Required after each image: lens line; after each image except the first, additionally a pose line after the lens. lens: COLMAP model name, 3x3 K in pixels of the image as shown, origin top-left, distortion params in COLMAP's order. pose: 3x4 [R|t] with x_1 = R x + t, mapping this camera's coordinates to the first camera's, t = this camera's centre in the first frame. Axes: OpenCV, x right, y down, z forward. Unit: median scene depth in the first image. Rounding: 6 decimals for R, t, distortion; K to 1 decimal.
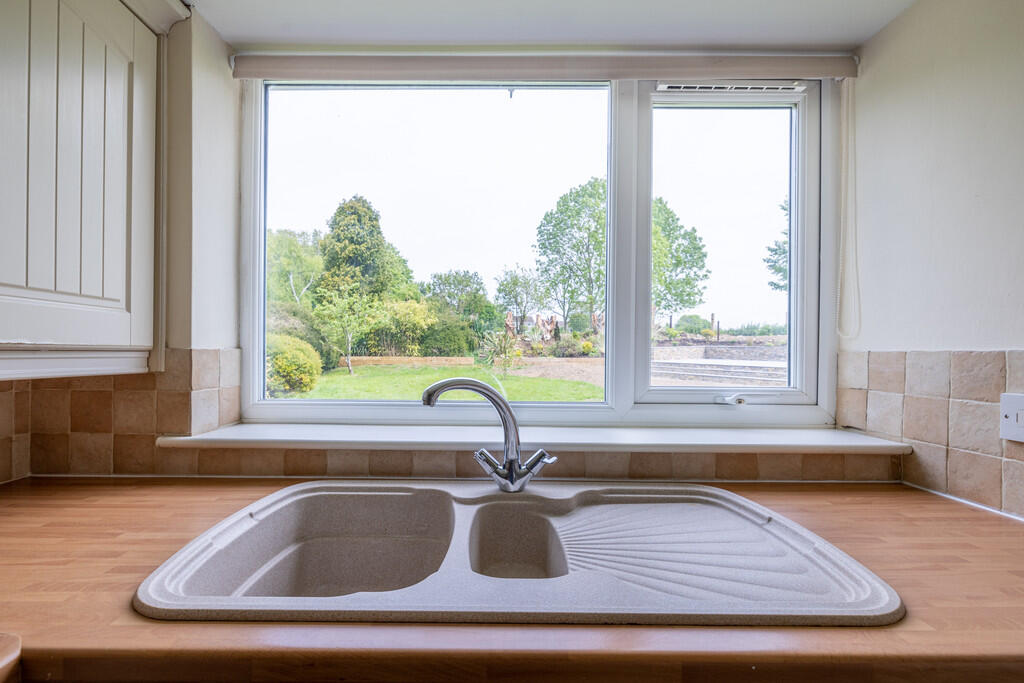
lens RADIAL K [[431.0, 0, 495.0], [0, 431.0, 340.5], [0, 0, 1]] dist [-0.001575, -0.000425]
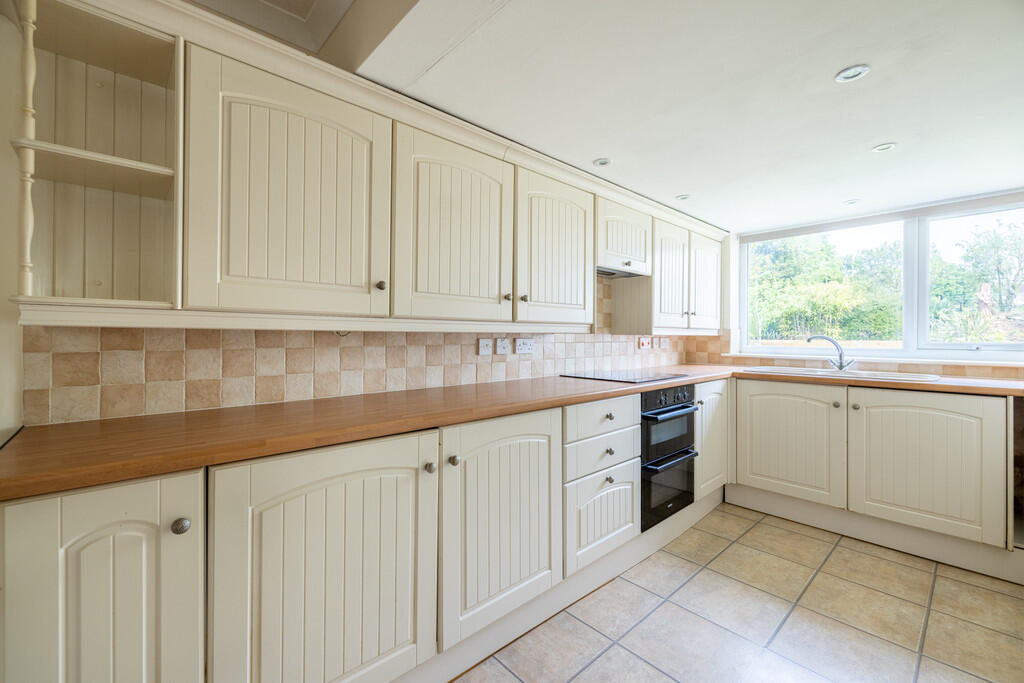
lens RADIAL K [[431.0, 0, 495.0], [0, 431.0, 340.5], [0, 0, 1]] dist [-0.001575, -0.000425]
pose [[0.648207, 0.003112, -0.761458, 0.052868], [0.022256, 0.999487, 0.023030, -0.000718], [0.761139, -0.031875, 0.647805, -0.198800]]
